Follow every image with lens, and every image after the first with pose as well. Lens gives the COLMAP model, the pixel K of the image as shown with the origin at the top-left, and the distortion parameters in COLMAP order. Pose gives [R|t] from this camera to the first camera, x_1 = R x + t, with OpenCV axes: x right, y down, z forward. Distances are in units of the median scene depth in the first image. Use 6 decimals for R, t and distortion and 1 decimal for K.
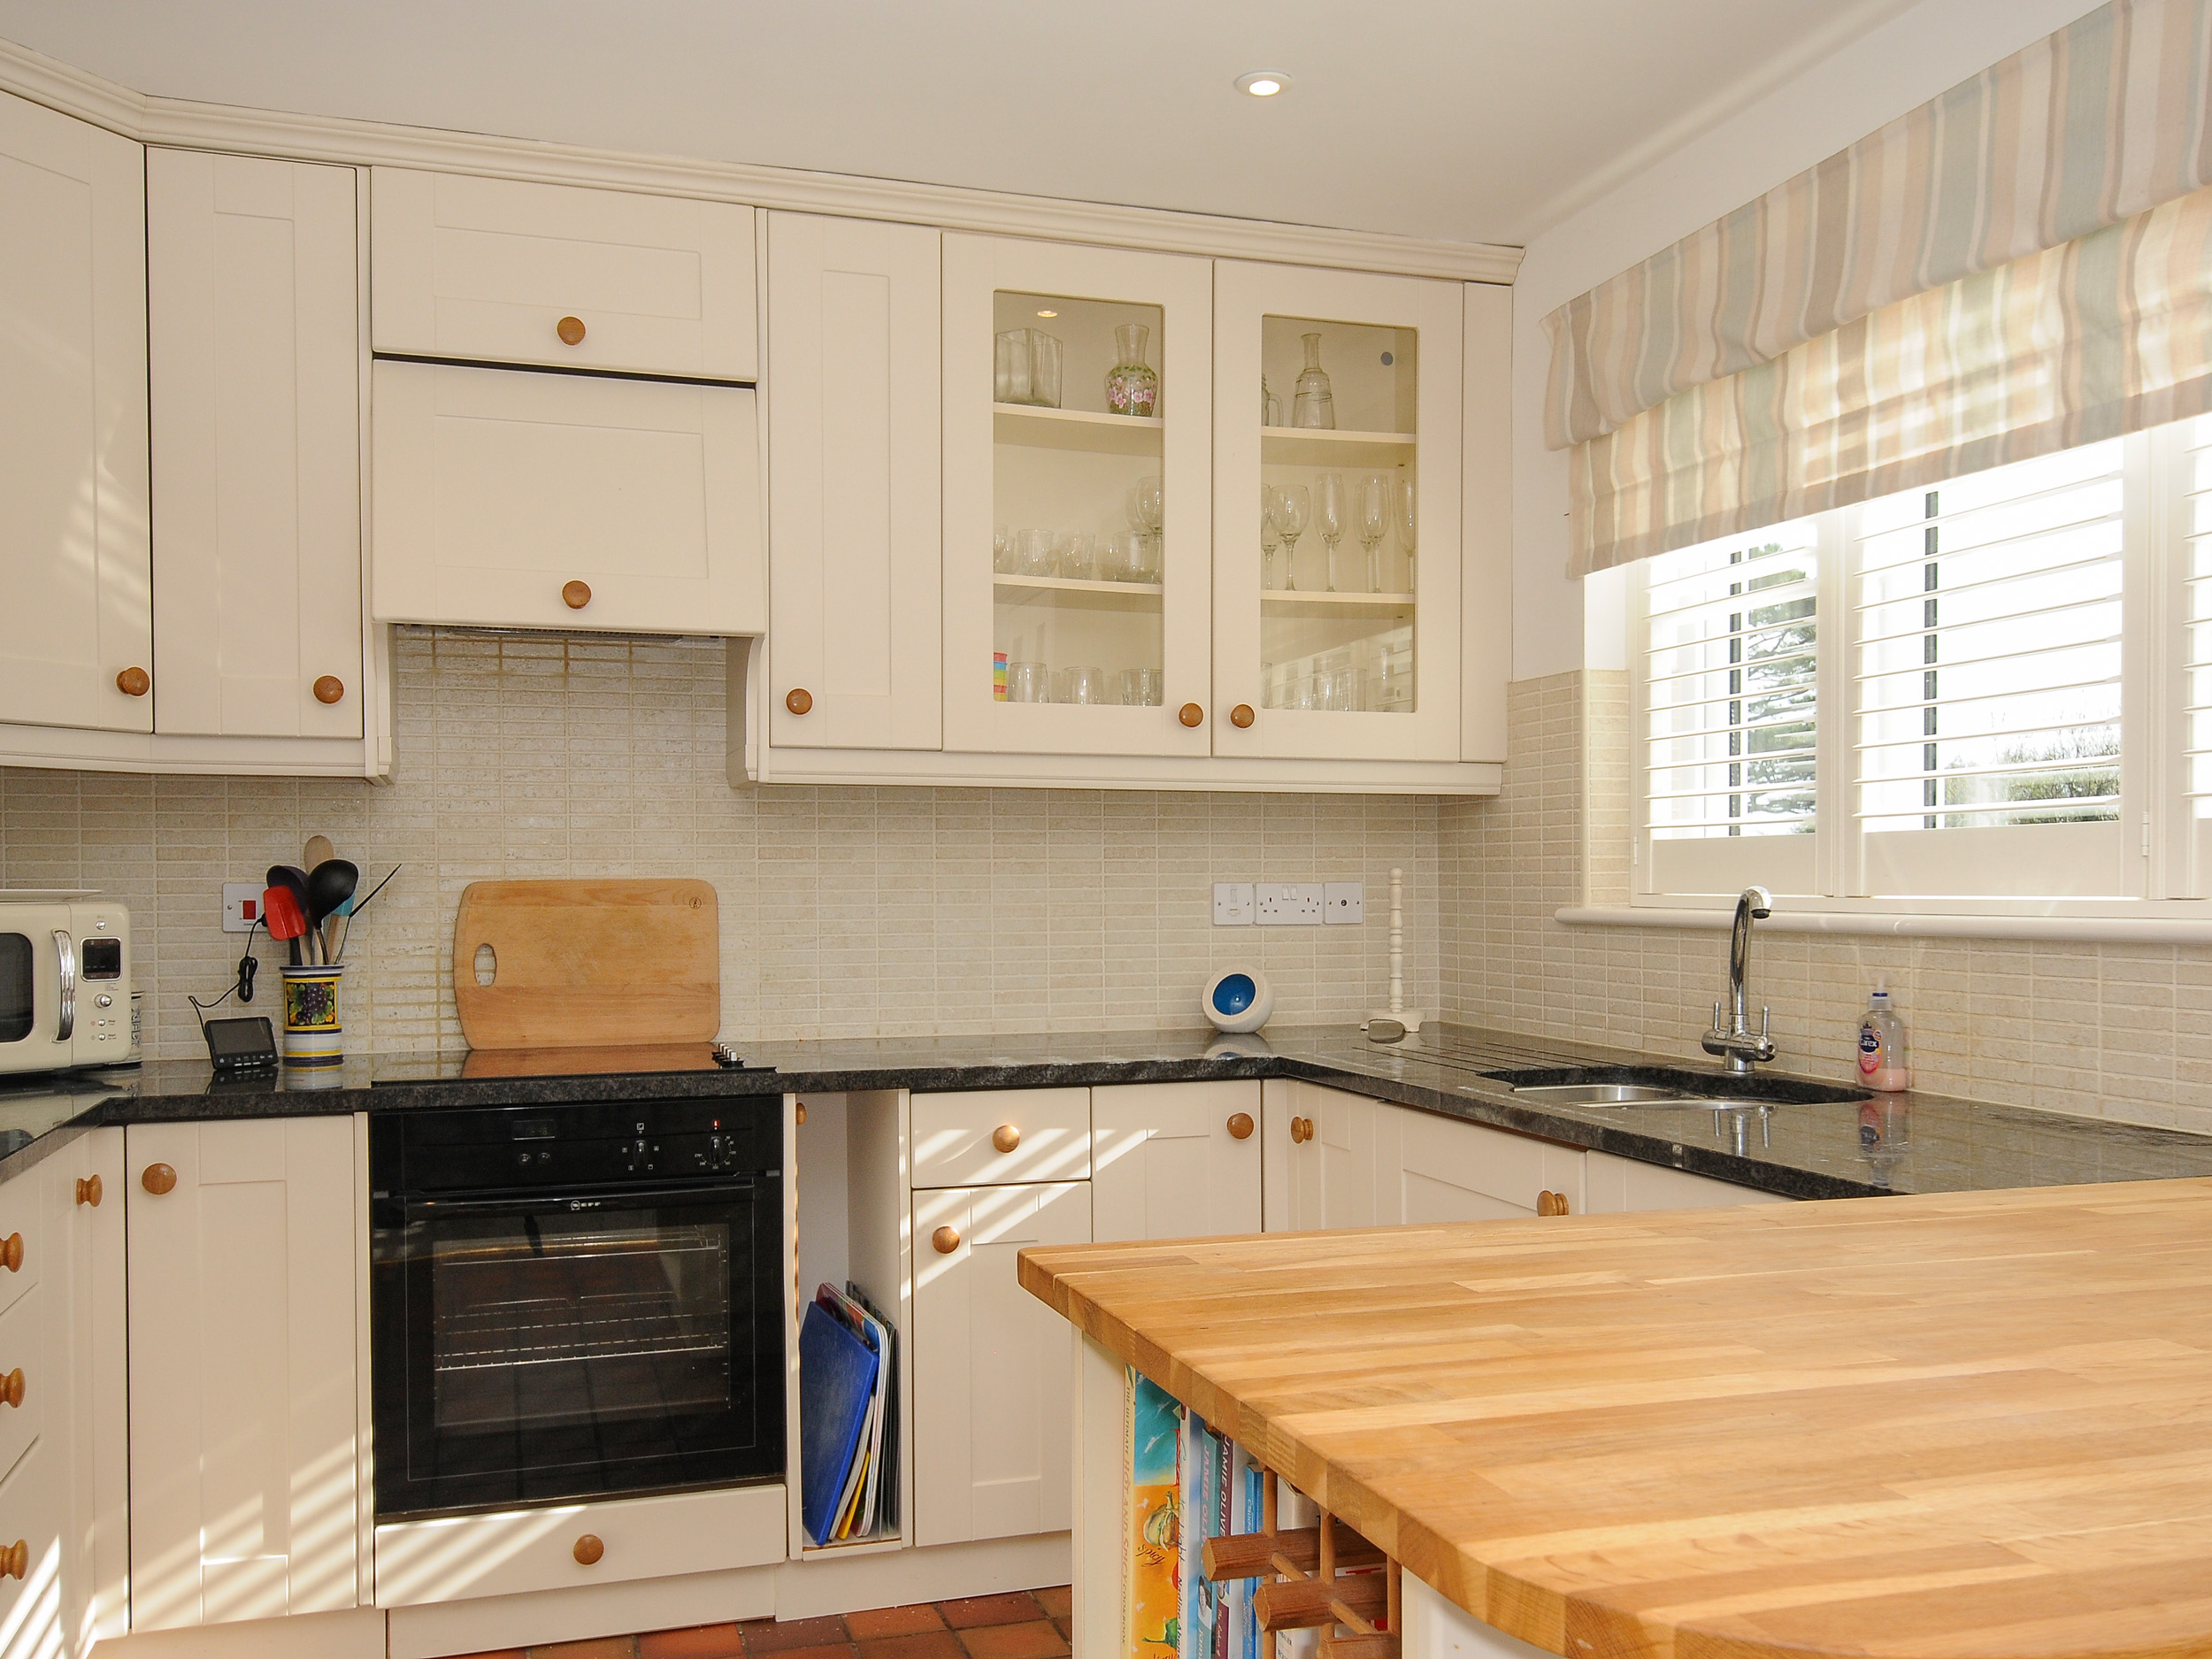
lens RADIAL K [[1982.1, 0, 1110.6], [0, 1982.1, 927.3], [0, 0, 1]] dist [0.006170, 0.001134]
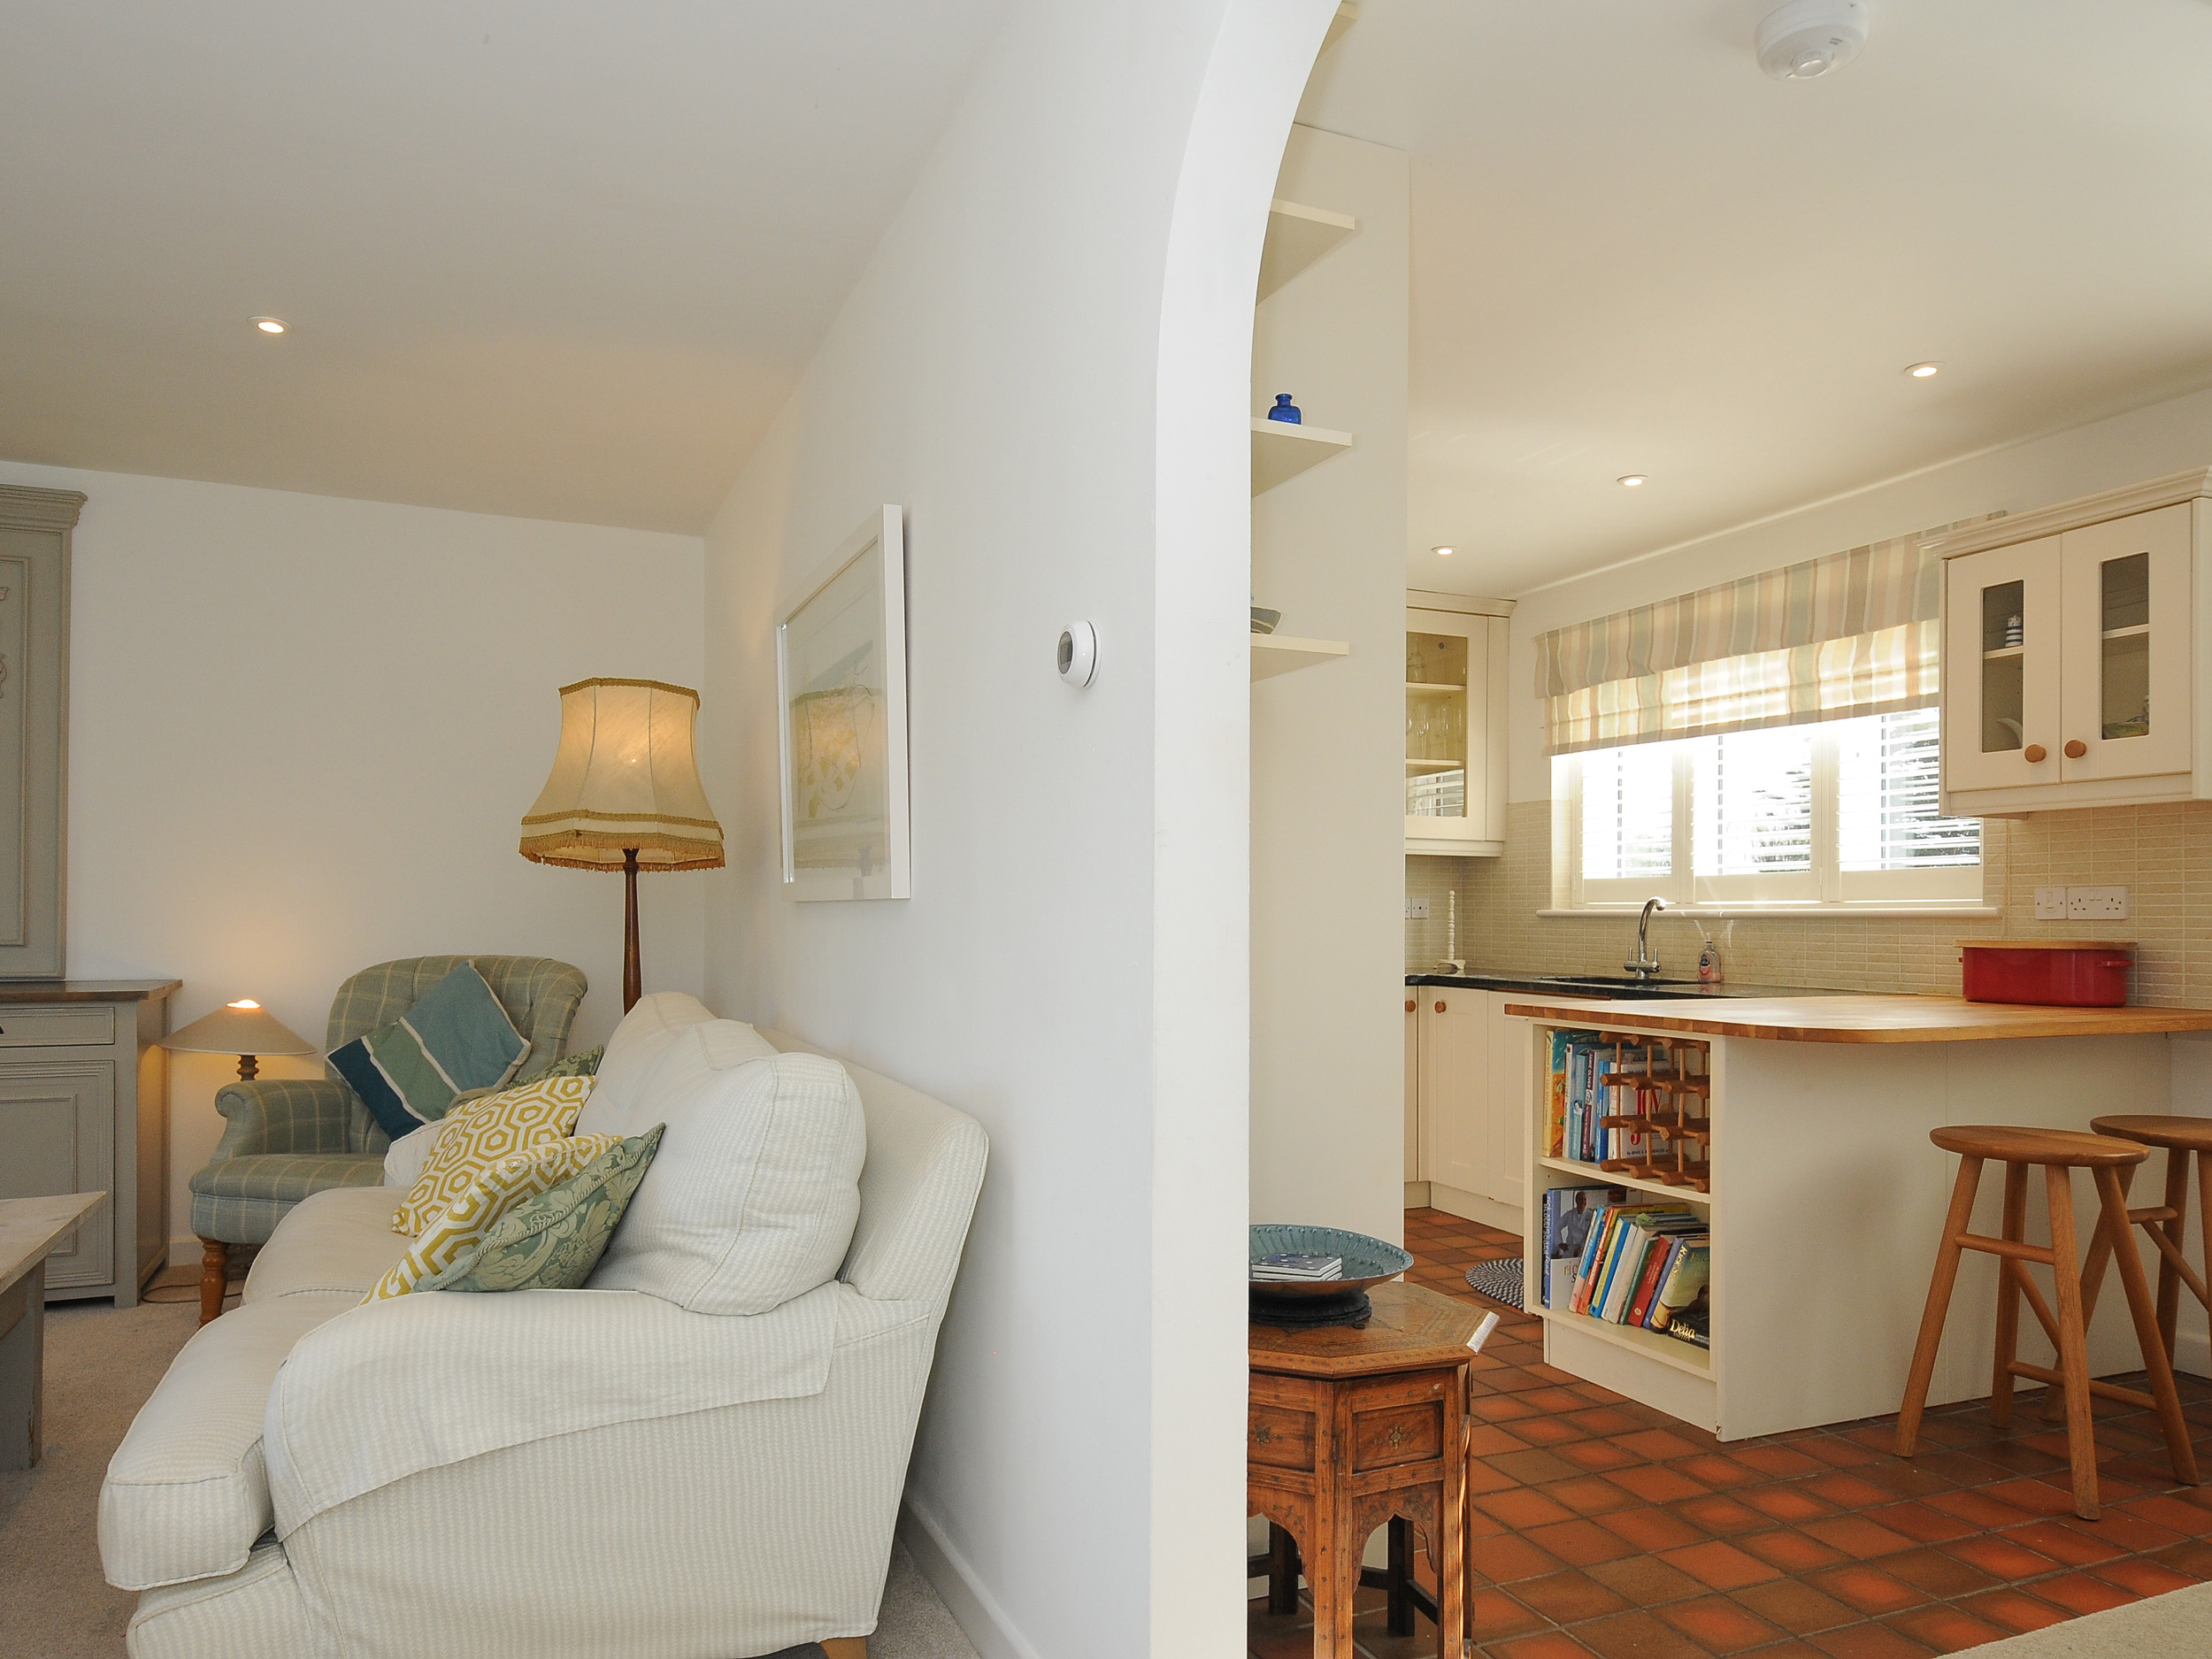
lens RADIAL K [[1474.8, 0, 1102.4], [0, 1474.8, 912.1], [0, 0, 1]] dist [0.001200, -0.001066]
pose [[0.995472, 0.010633, 0.094454, -0.496763], [-0.008287, 0.999648, -0.025201, 0.046620], [-0.094689, 0.024305, 0.995210, -0.688773]]
